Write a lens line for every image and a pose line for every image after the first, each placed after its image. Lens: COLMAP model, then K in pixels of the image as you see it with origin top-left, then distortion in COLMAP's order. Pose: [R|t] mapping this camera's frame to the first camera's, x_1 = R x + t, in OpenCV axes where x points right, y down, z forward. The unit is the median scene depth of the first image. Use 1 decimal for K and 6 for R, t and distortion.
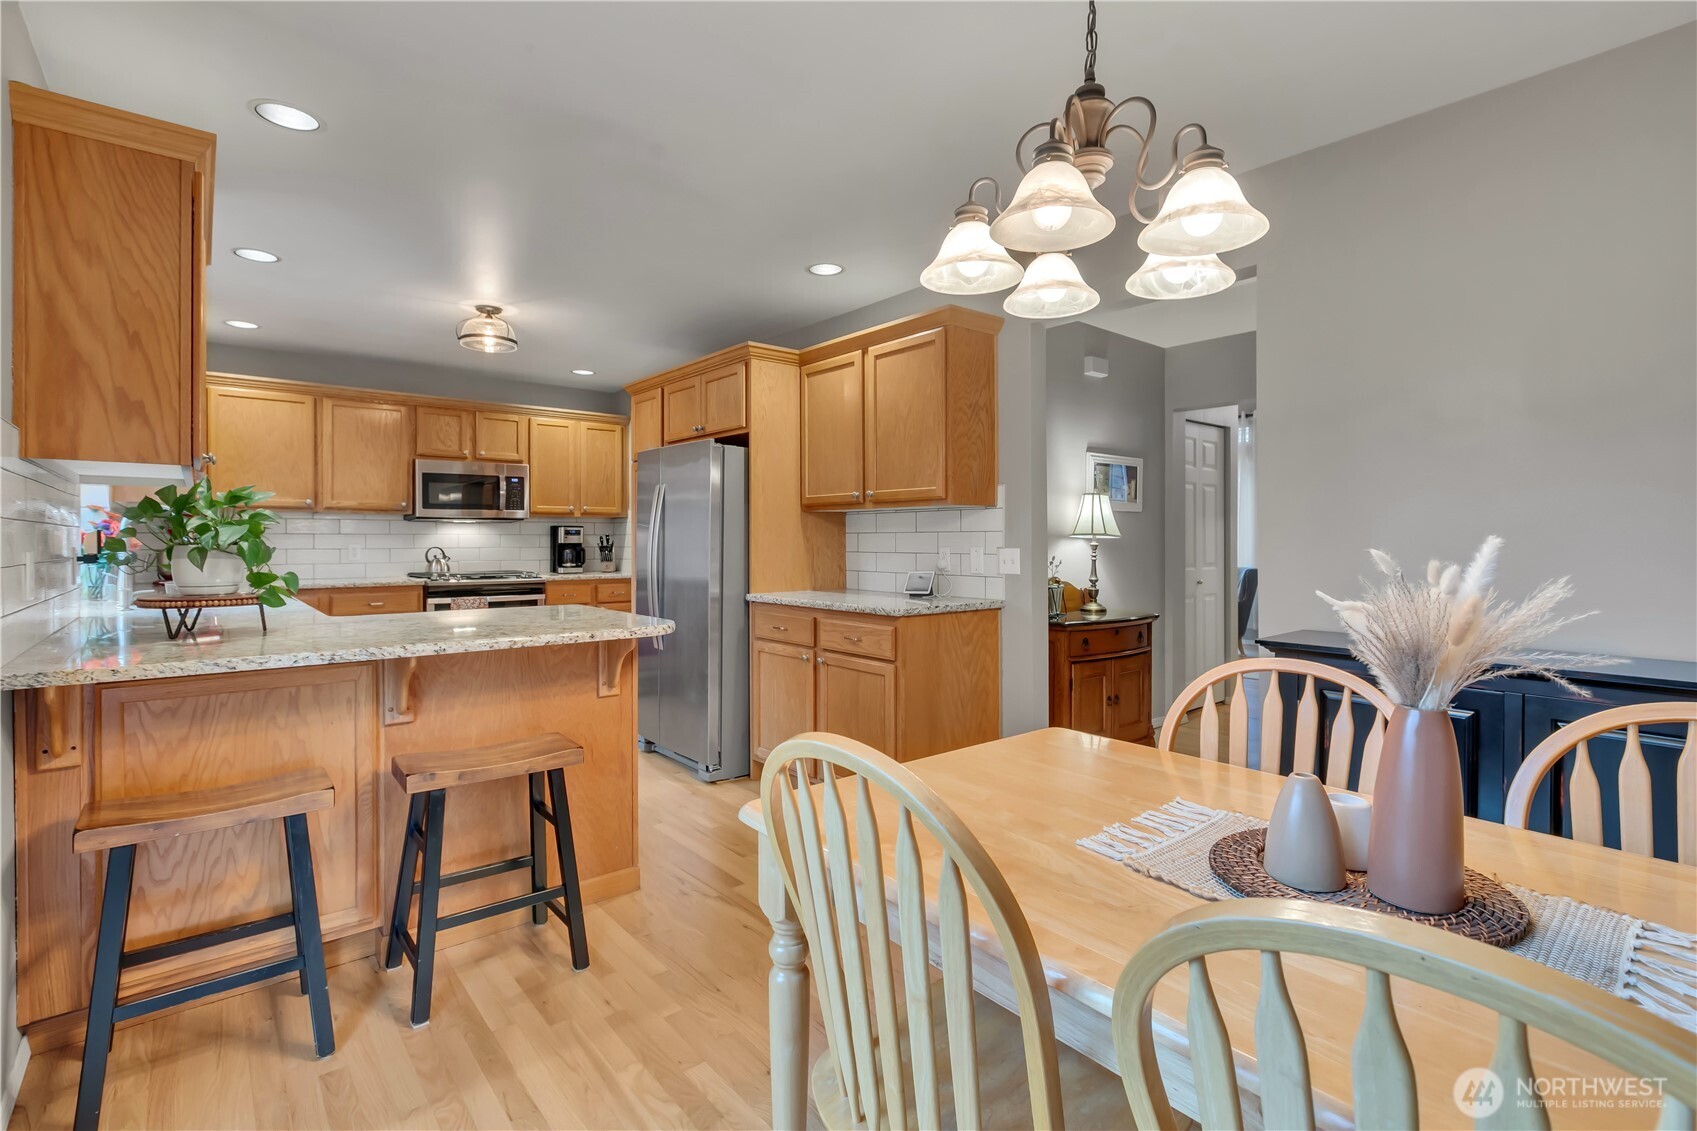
lens RADIAL K [[784.7, 0, 851.4], [0, 784.7, 549.7], [0, 0, 1]] dist [0.000474, 0.000317]
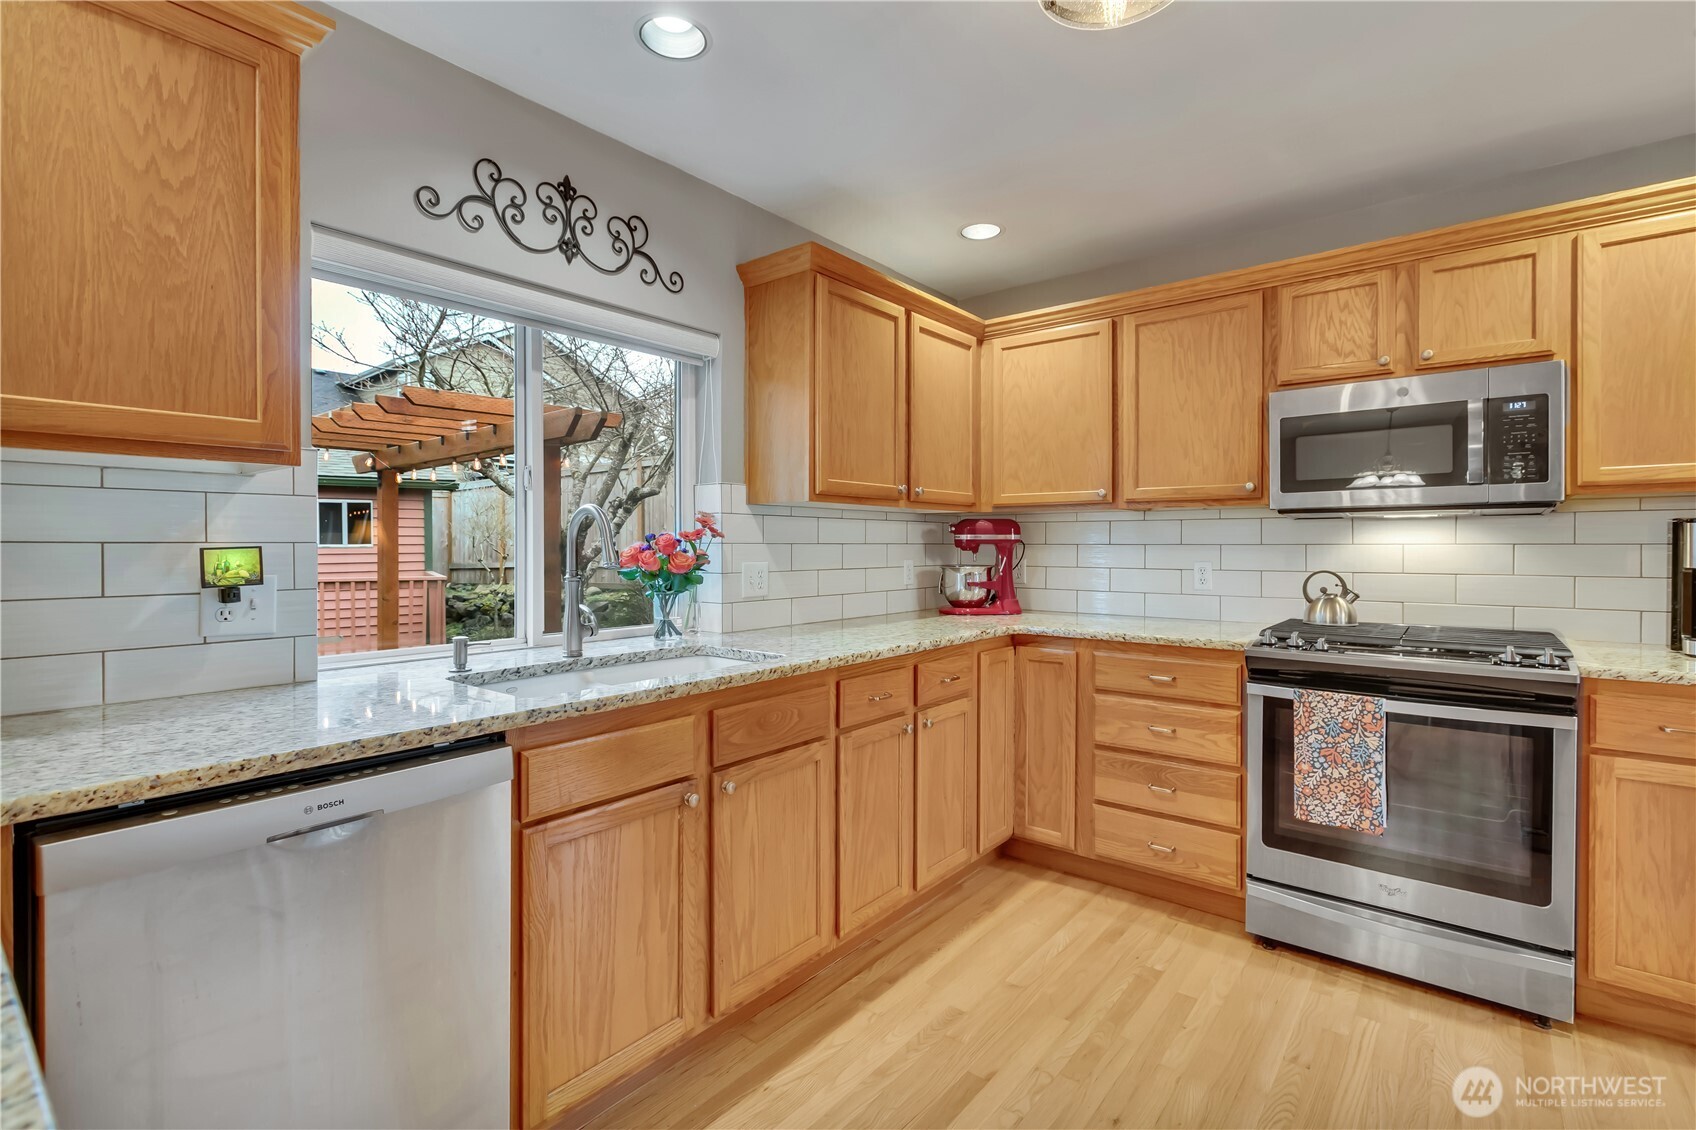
lens RADIAL K [[784.3, 0, 852.6], [0, 784.3, 552.6], [0, 0, 1]] dist [0.000474, 0.000317]
pose [[0.202819, 0.011248, -0.979152, -0.118874], [-0.013431, 0.999872, 0.008704, -0.015436], [0.979124, 0.011386, 0.202944, 0.631040]]
